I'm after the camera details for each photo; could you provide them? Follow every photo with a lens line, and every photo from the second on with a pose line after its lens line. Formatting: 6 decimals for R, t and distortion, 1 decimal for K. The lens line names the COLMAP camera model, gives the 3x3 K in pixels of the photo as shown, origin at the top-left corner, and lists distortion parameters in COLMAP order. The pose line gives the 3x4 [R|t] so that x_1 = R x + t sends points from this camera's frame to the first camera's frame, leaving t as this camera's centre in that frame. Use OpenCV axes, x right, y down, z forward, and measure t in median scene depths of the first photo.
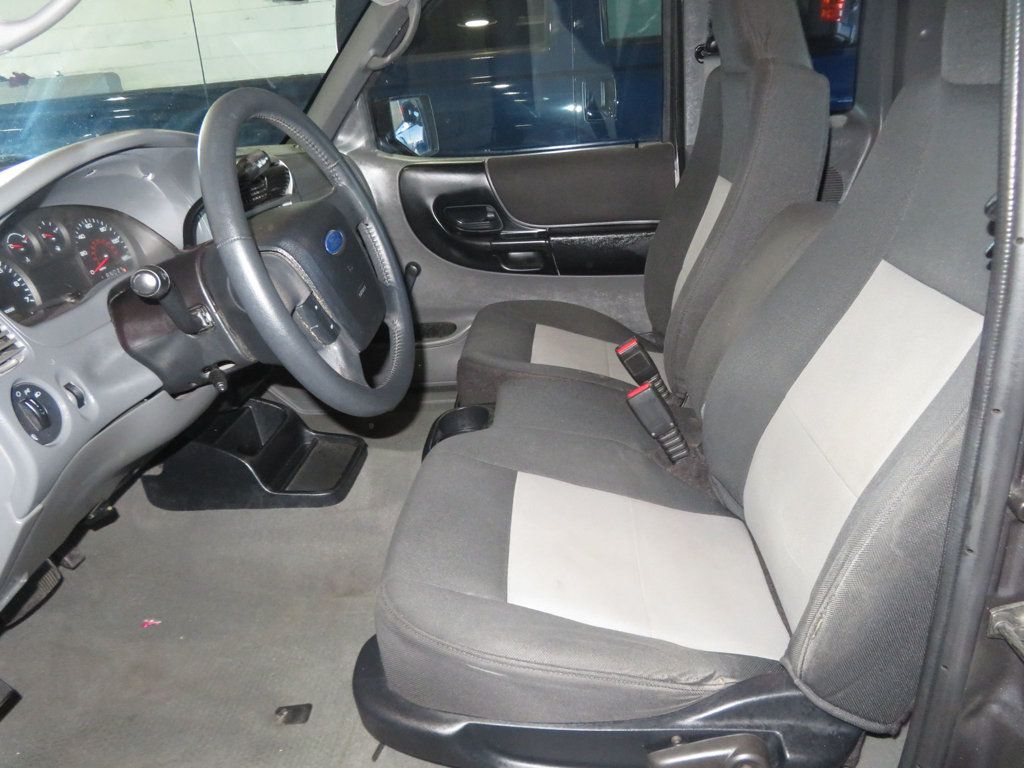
lens RADIAL K [[740.6, 0, 517.3], [0, 740.6, 381.0], [0, 0, 1]] dist [0.011615, -0.008336]
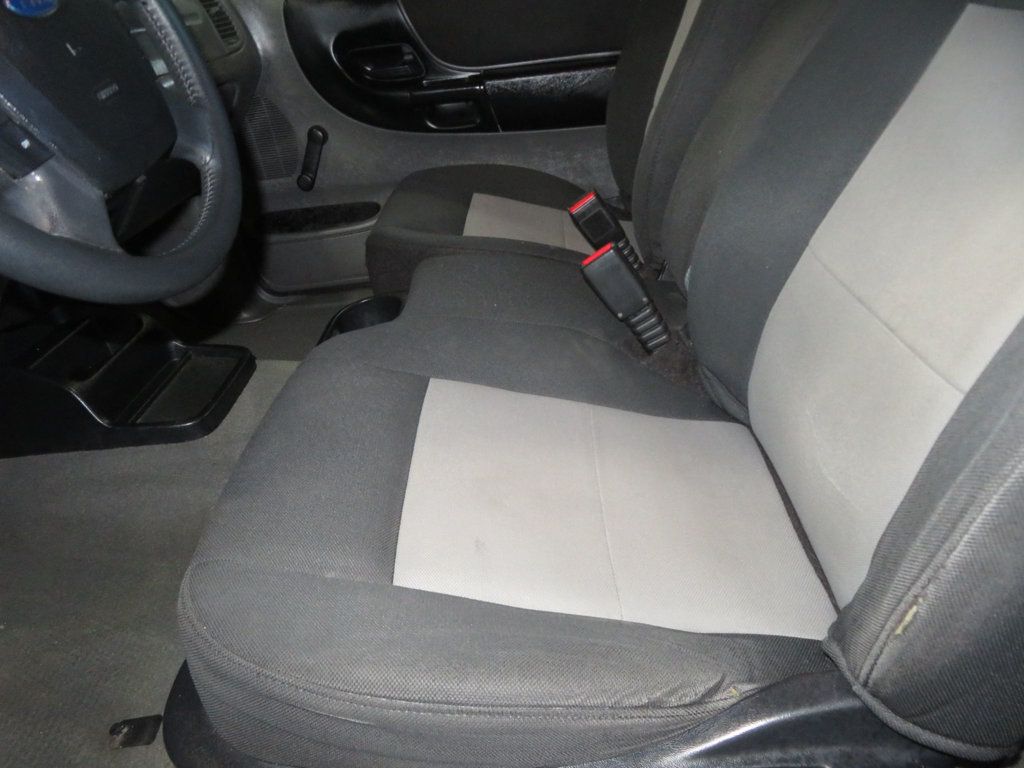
lens RADIAL K [[740.6, 0, 513.0], [0, 740.6, 383.1], [0, 0, 1]] dist [0.011615, -0.008336]
pose [[0.997826, -0.063929, 0.015986, 0.067194], [0.061341, 0.989723, 0.129173, 0.039529], [-0.024079, -0.127911, 0.991493, 0.292302]]
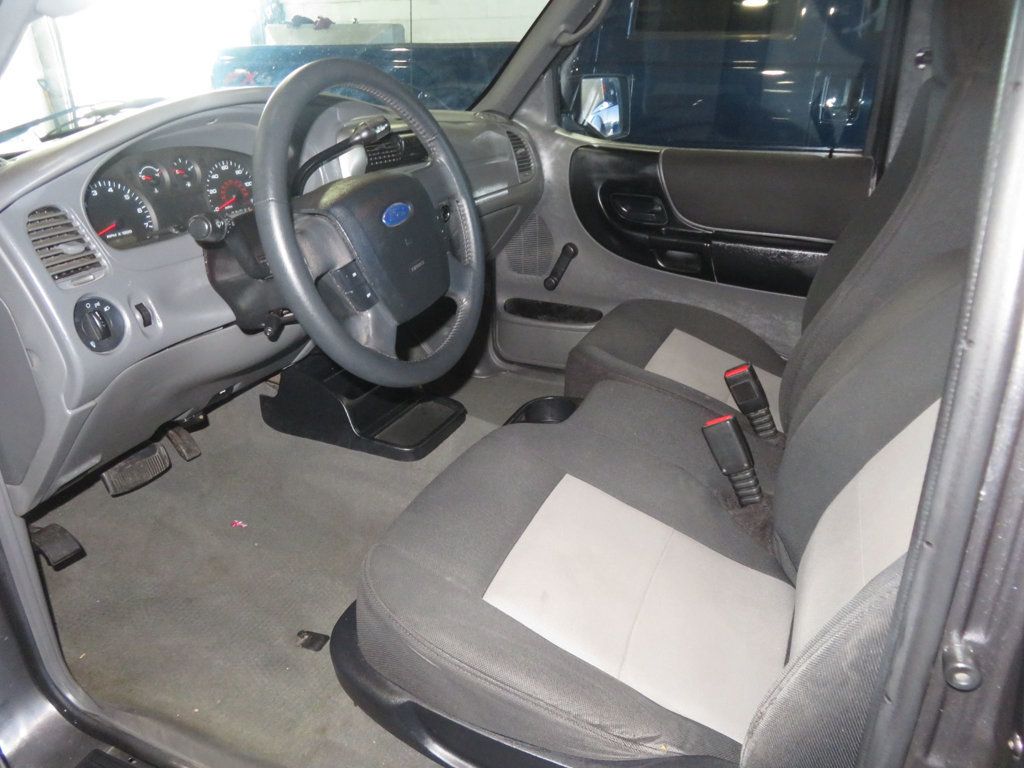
lens RADIAL K [[740.6, 0, 519.0], [0, 740.6, 384.4], [0, 0, 1]] dist [0.011615, -0.008336]
pose [[0.937805, 0.211379, -0.275393, 0.184476], [-0.201553, 0.977394, 0.063850, -0.042709], [0.282664, -0.004373, 0.959209, 0.042790]]
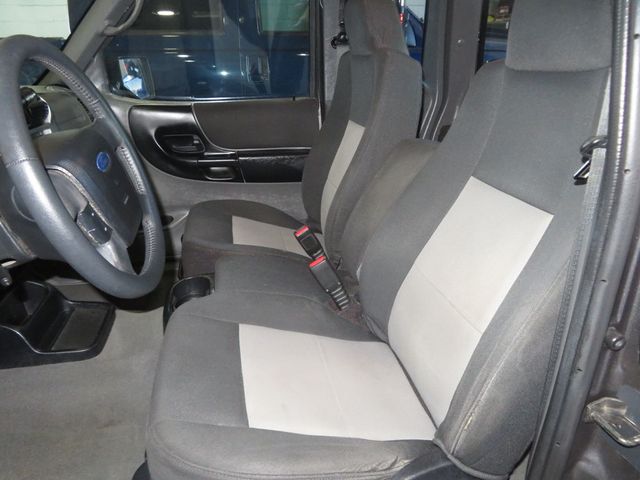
lens RADIAL K [[462.9, 0, 320.4], [0, 462.9, 237.2], [0, 0, 1]] dist [0.011615, -0.008336]
pose [[0.965398, -0.031368, 0.258886, -0.072099], [0.035947, 0.999270, -0.012972, -0.025528], [-0.258290, 0.021829, 0.965821, 0.101015]]
